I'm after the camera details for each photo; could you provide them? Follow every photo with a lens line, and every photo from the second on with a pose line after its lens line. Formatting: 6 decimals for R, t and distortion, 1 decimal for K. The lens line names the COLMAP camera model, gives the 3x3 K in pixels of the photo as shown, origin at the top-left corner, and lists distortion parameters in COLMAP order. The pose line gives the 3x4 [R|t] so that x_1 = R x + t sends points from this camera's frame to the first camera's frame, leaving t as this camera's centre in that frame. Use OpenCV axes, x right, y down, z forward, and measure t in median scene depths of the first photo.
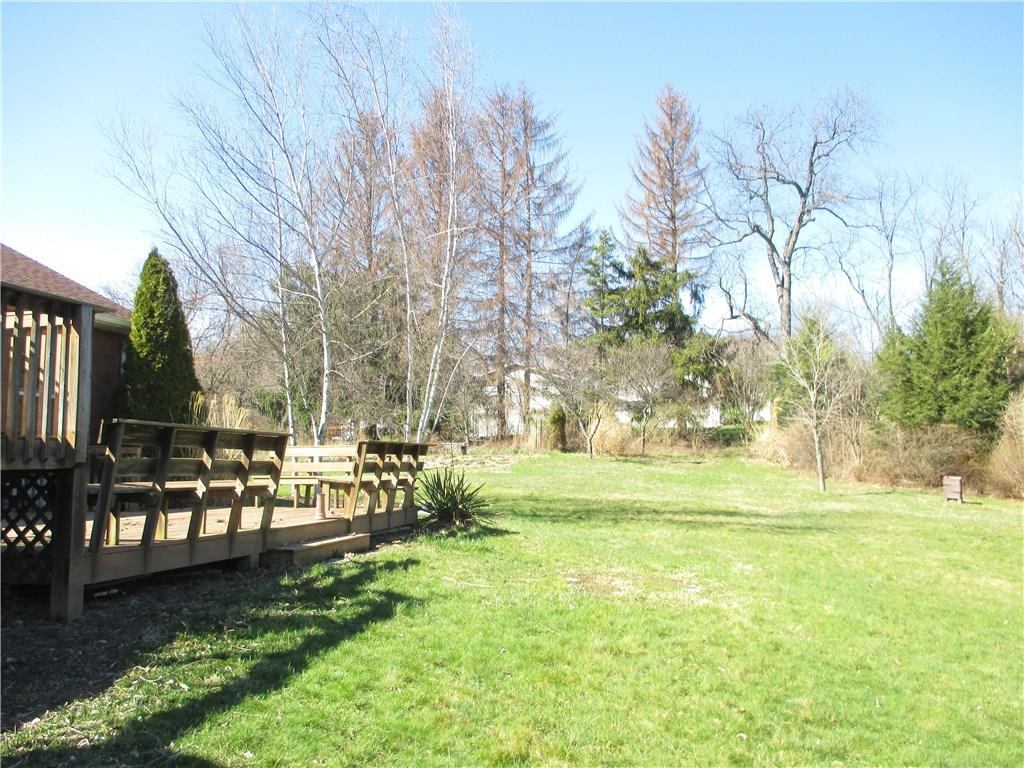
lens RADIAL K [[819.0, 0, 512.2], [0, 819.0, 368.3], [0, 0, 1]] dist [-0.084038, 0.064648]
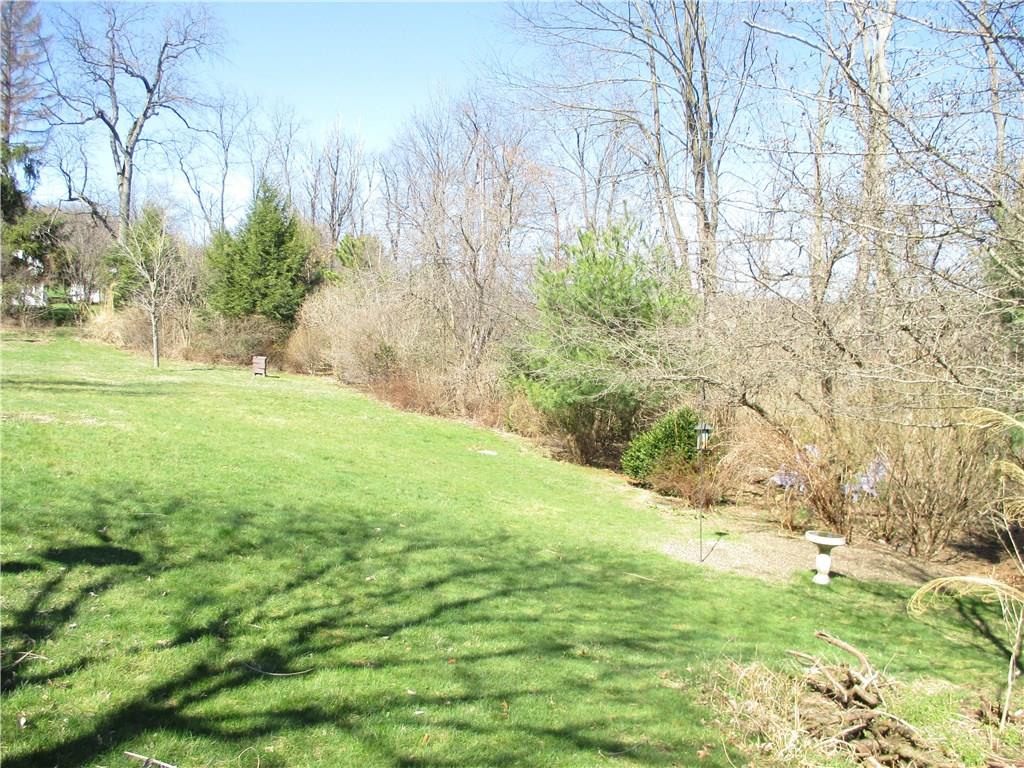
lens RADIAL K [[819.0, 0, 512.2], [0, 819.0, 368.3], [0, 0, 1]] dist [-0.084038, 0.064648]
pose [[0.702632, -0.002387, 0.711550, -0.056615], [-0.099447, 0.989850, 0.101522, -0.011207], [-0.704570, -0.142094, 0.695263, -0.116910]]
